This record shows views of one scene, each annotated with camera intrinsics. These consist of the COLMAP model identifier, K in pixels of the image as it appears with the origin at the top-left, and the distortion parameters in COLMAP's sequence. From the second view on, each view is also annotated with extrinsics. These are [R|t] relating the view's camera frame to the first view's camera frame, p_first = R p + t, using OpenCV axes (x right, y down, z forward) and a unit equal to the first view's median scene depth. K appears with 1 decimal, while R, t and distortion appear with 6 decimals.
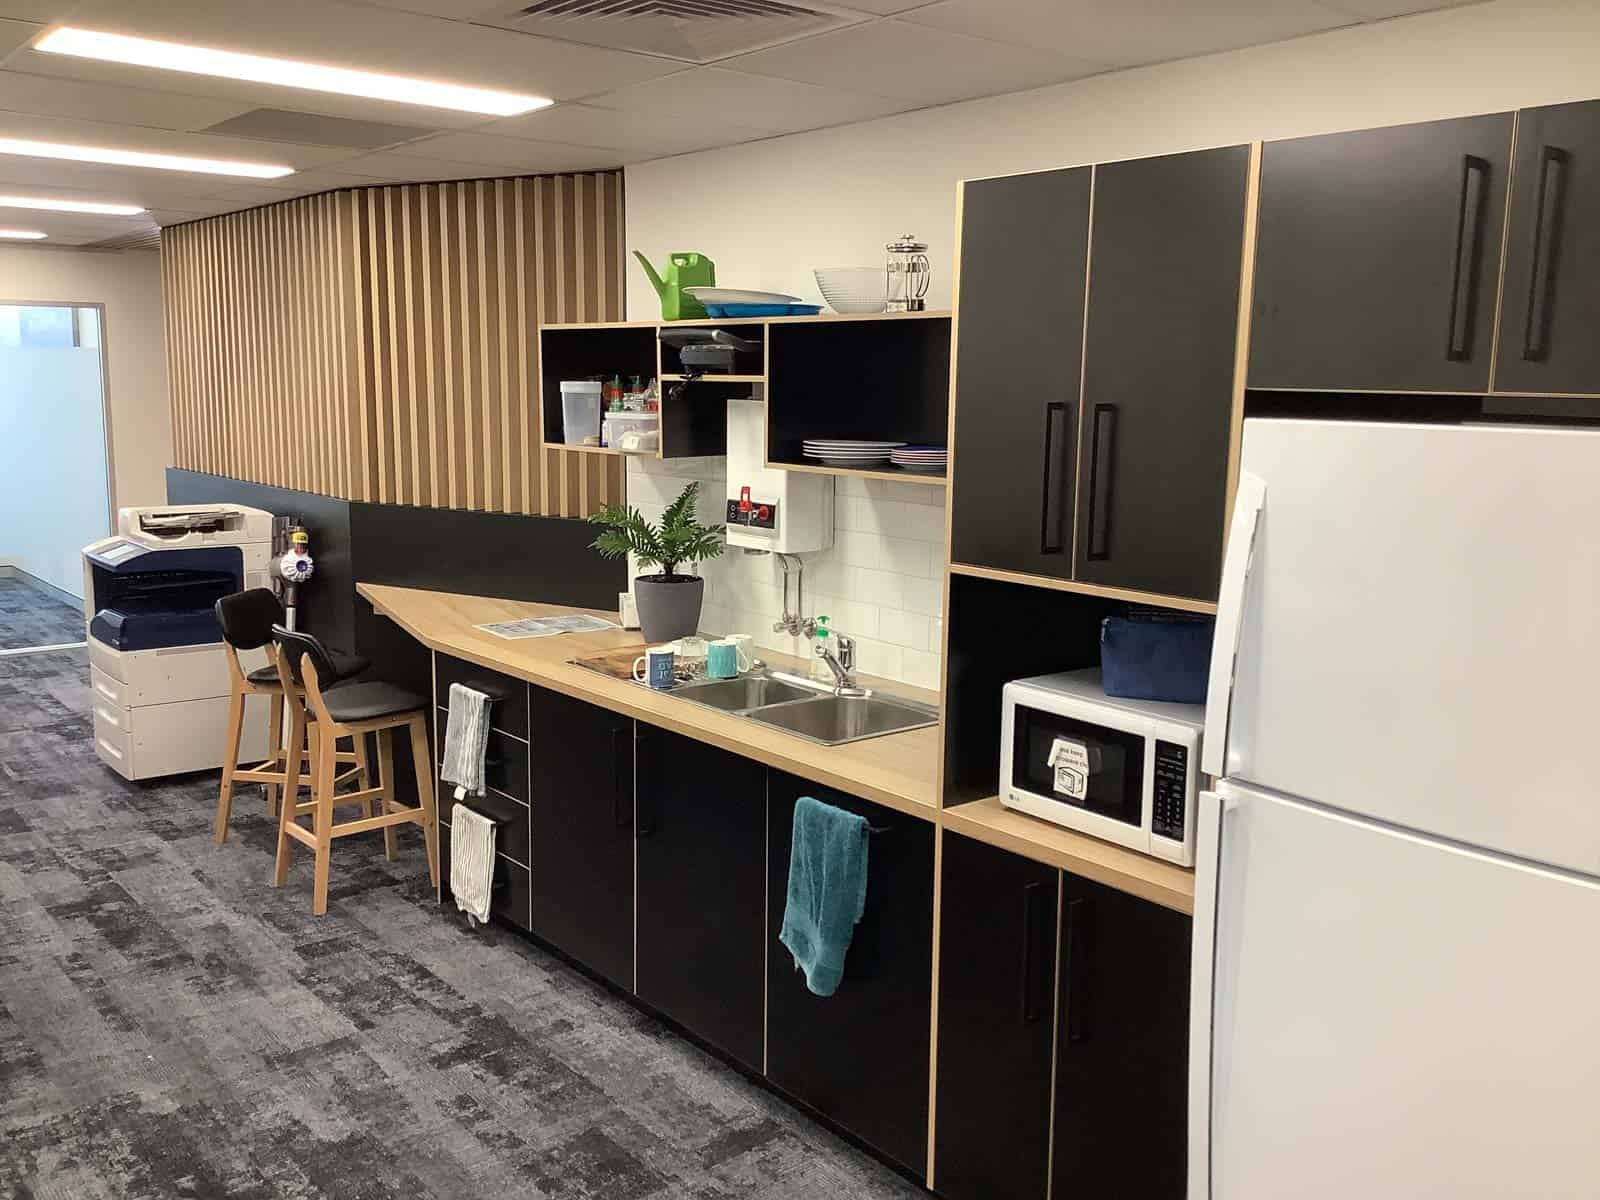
lens RADIAL K [[1434.6, 0, 793.0], [0, 1434.6, 594.1], [0, 0, 1]] dist [0.097714, -0.163820]
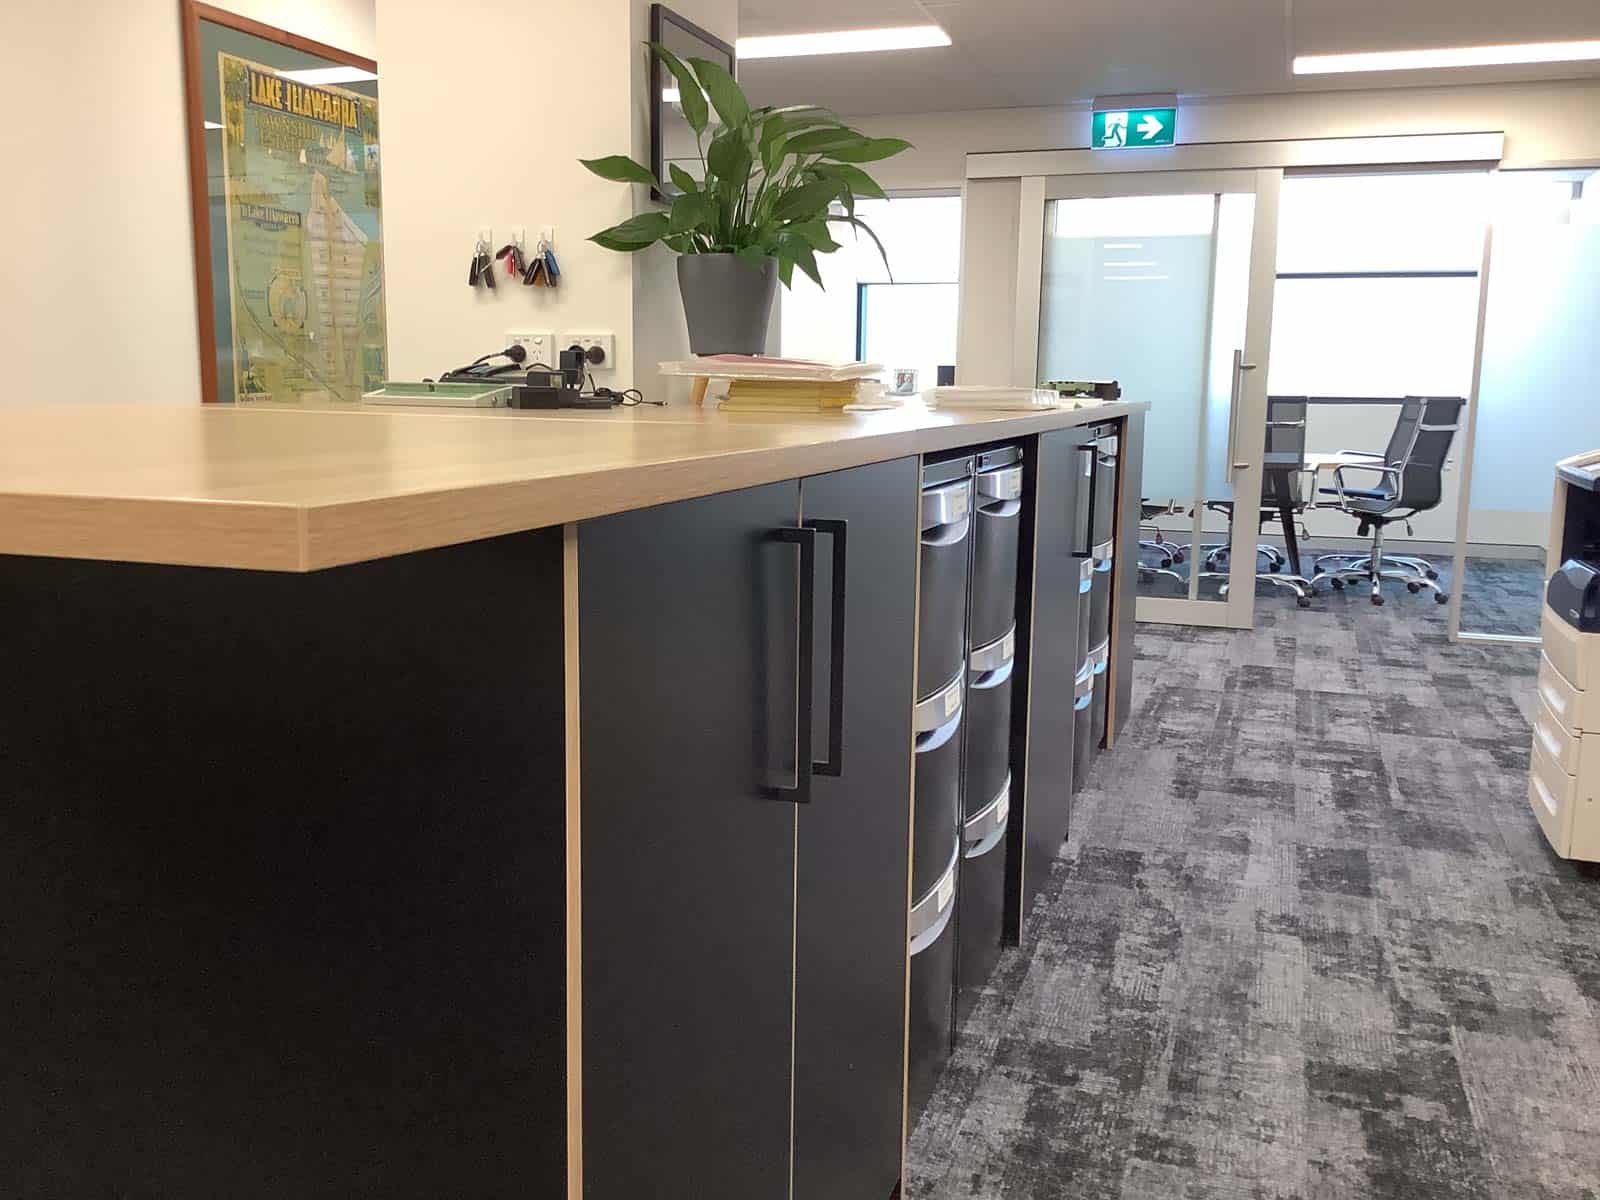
lens RADIAL K [[1434.6, 0, 797.9], [0, 1434.6, 600.2], [0, 0, 1]] dist [0.097714, -0.163820]
pose [[0.534896, 0.128102, -0.835150, -0.163484], [-0.137865, 0.988425, 0.063313, 0.035744], [0.833594, 0.081272, 0.546366, 0.463201]]
